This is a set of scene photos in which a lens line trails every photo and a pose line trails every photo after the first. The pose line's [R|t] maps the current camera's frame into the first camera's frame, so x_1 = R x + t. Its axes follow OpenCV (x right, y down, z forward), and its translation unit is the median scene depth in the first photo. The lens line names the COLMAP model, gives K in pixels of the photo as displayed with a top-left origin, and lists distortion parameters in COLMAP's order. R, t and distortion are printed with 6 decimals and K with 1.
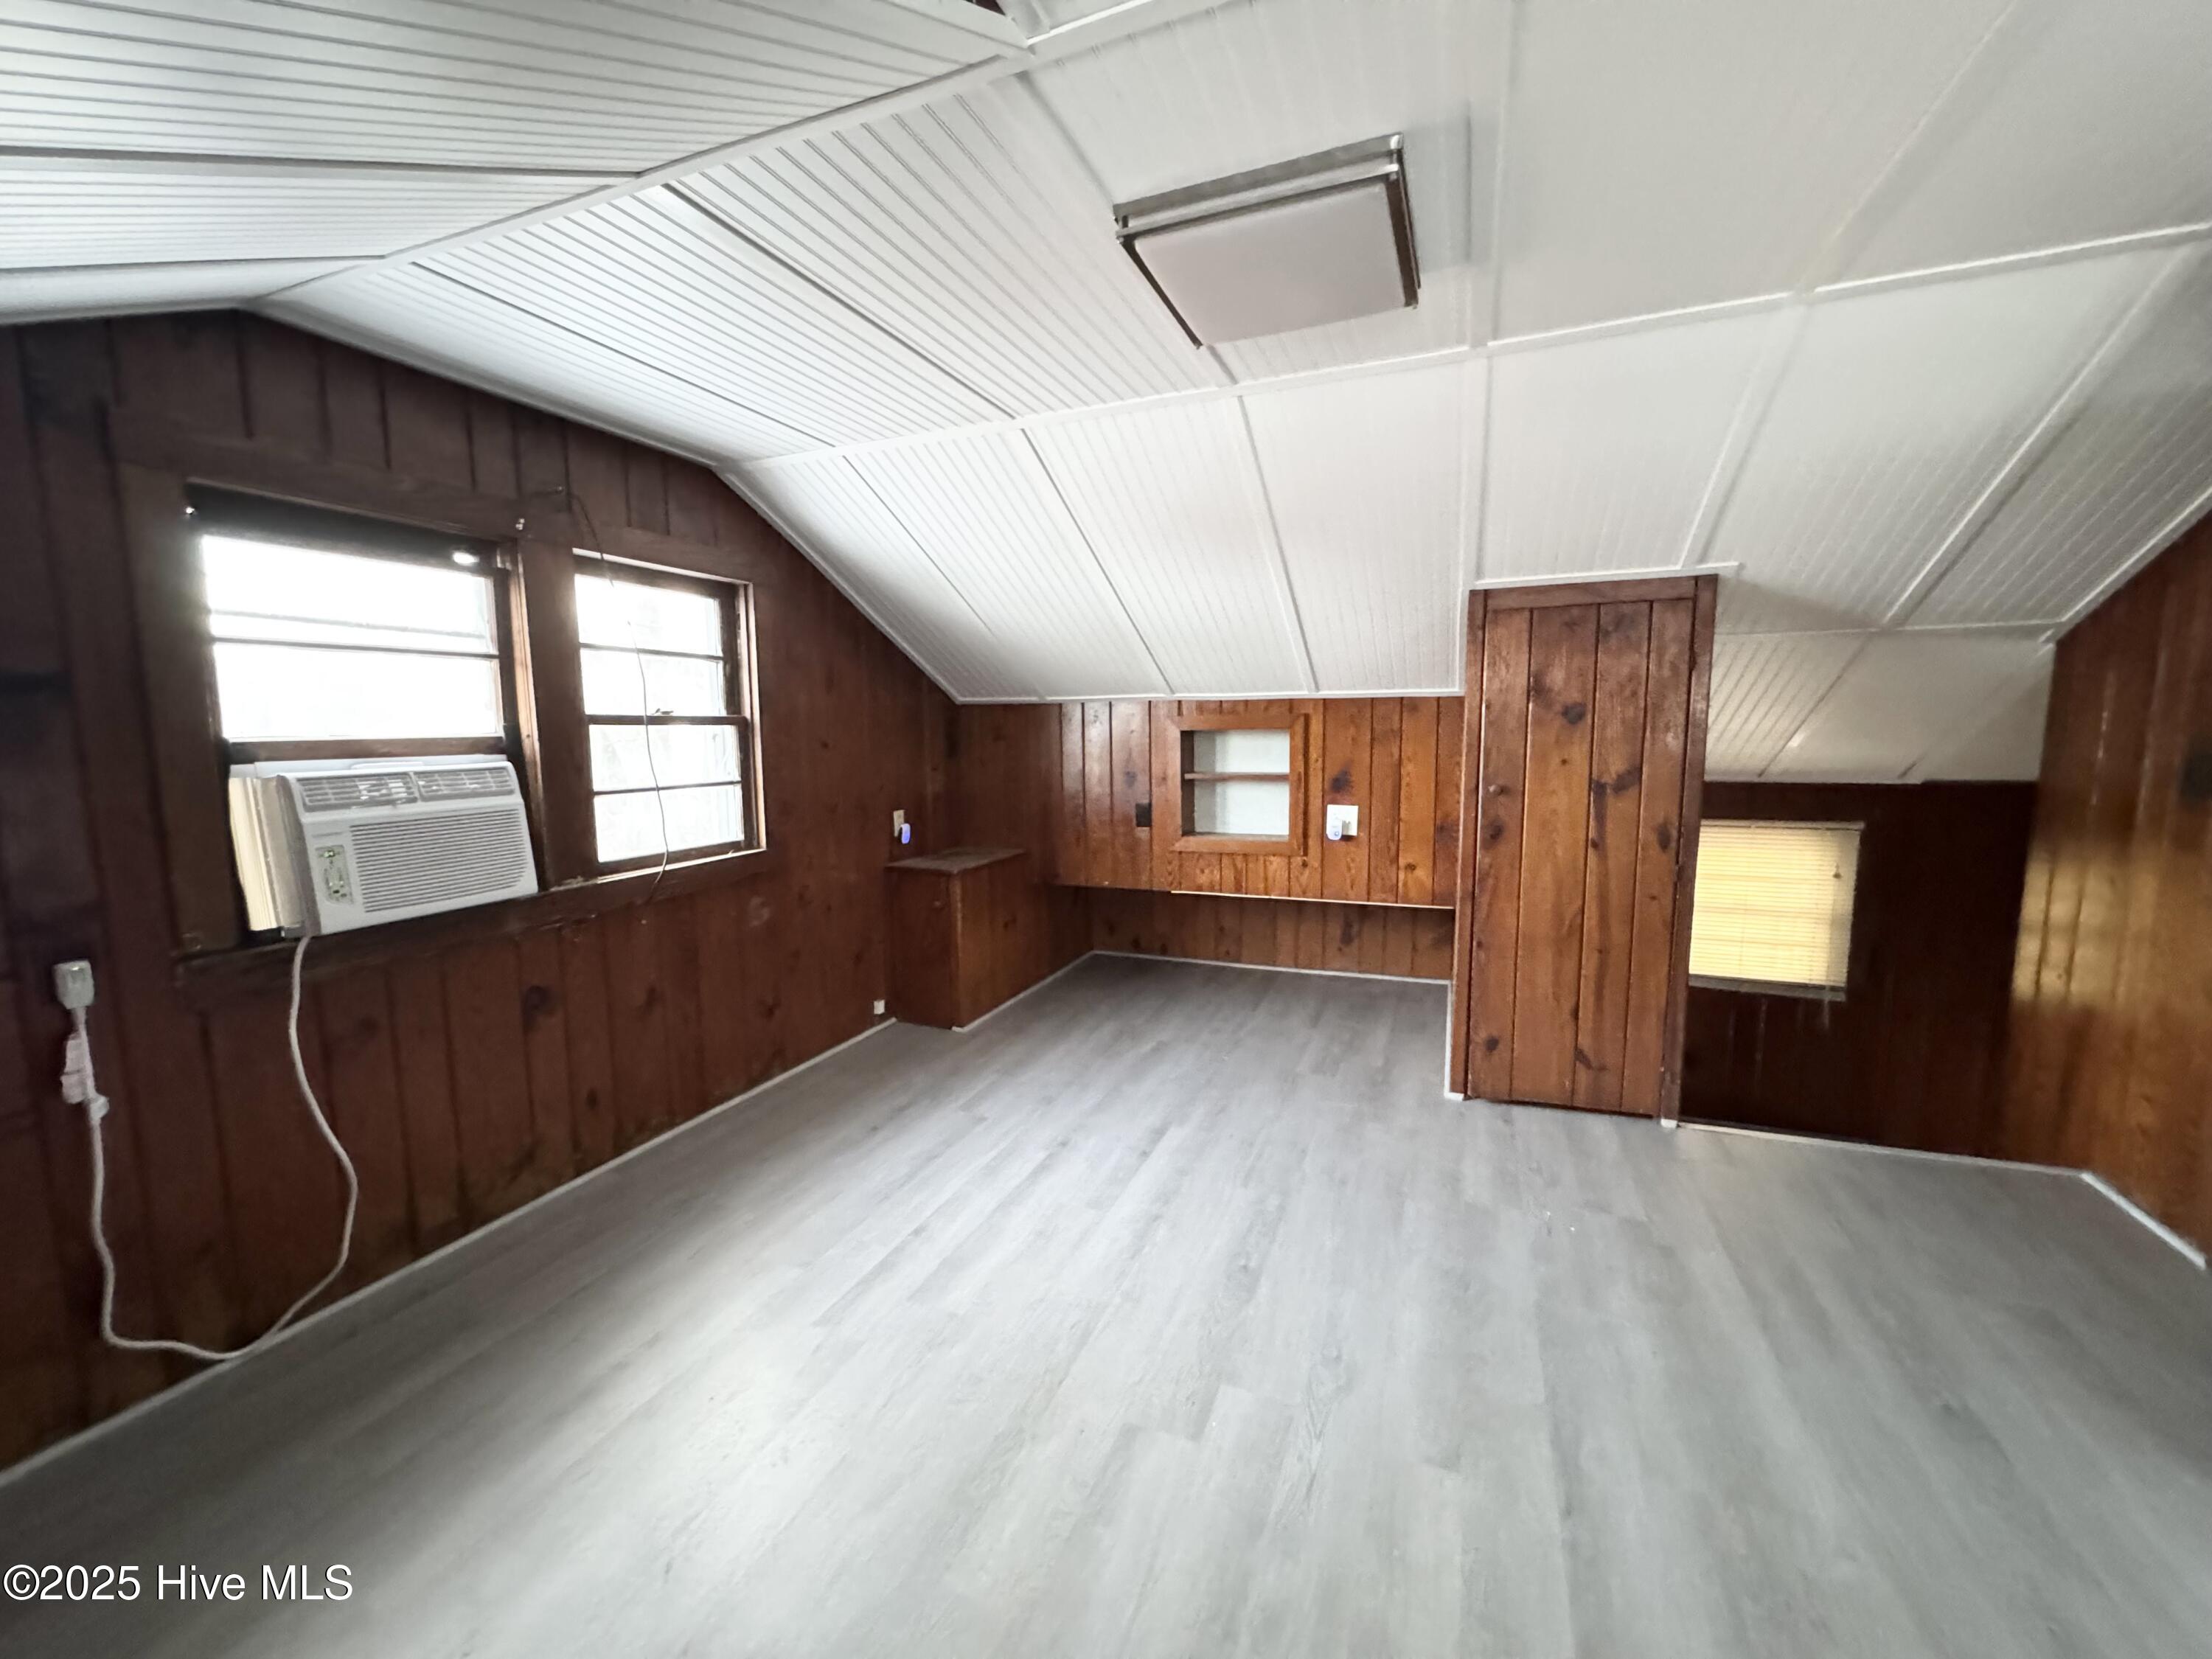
lens RADIAL K [[885.7, 0, 1105.2], [0, 885.7, 826.1], [0, 0, 1]] dist [0.002633, 0.000099]
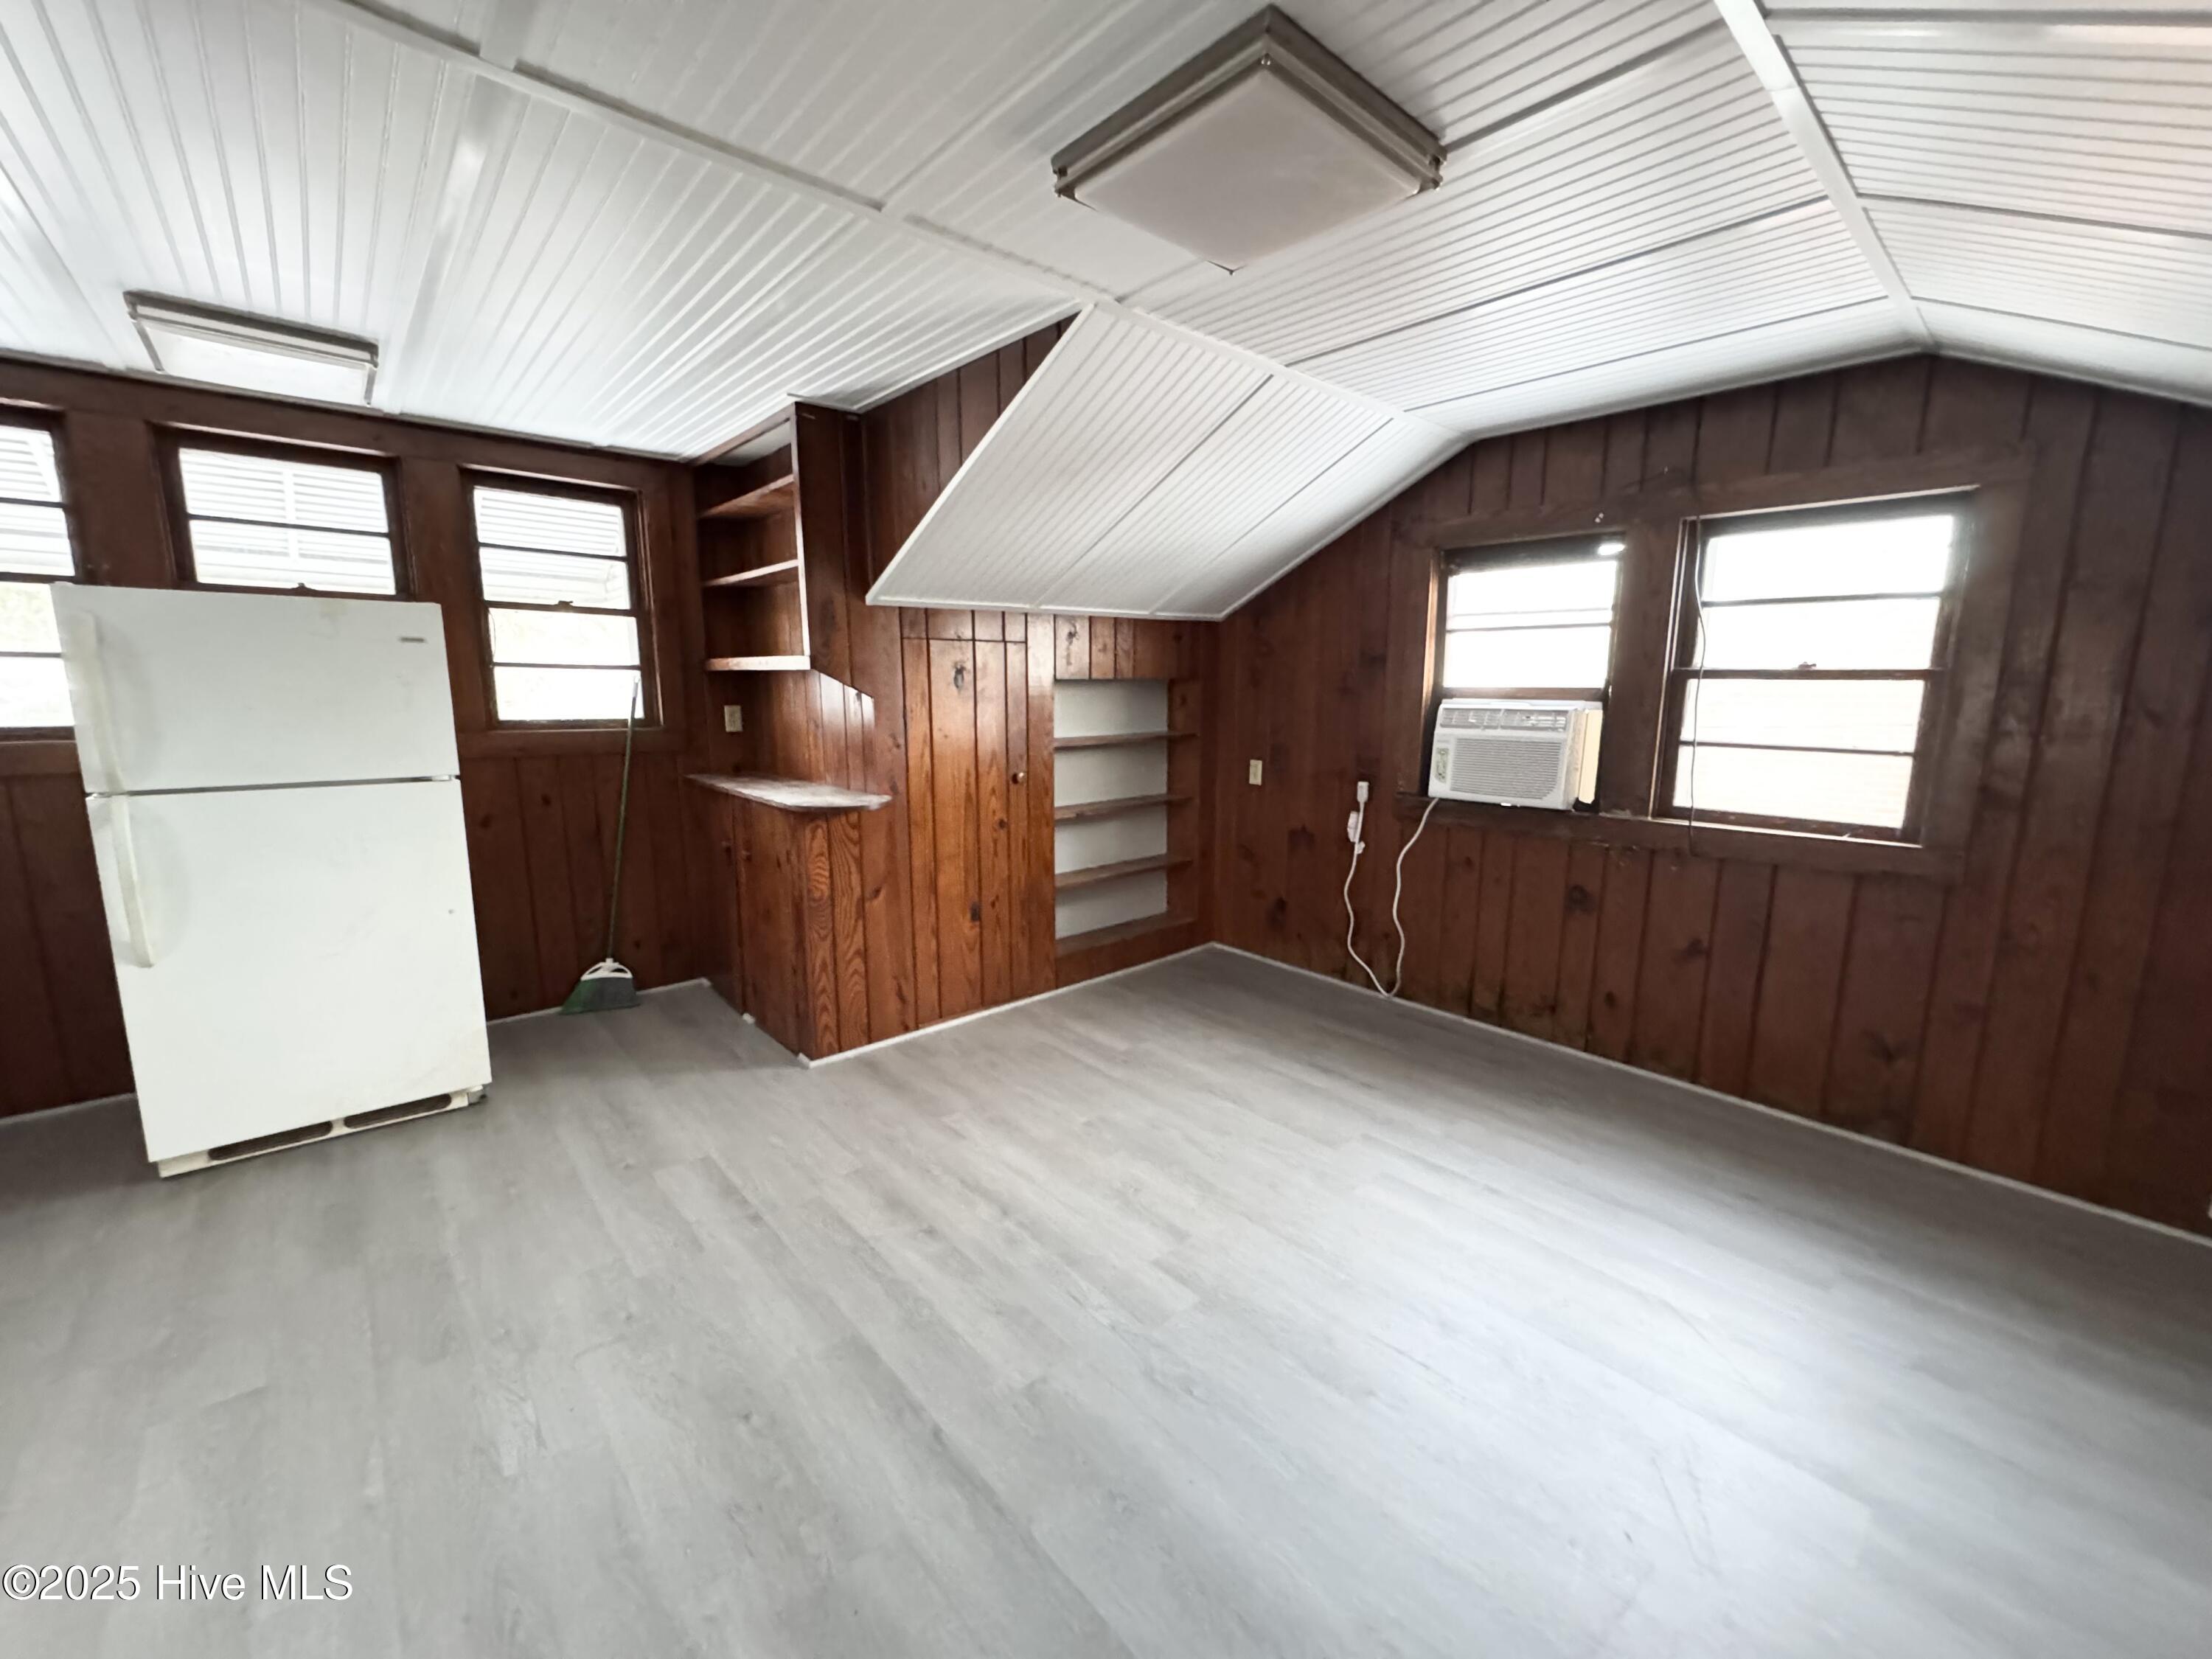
lens RADIAL K [[885.7, 0, 1107.9], [0, 885.7, 833.0], [0, 0, 1]] dist [0.002633, 0.000099]
pose [[-0.439134, 0.159017, -0.884237, 0.793317], [-0.103656, 0.968671, 0.225679, -0.113391], [0.892422, 0.190760, -0.408893, 0.937055]]
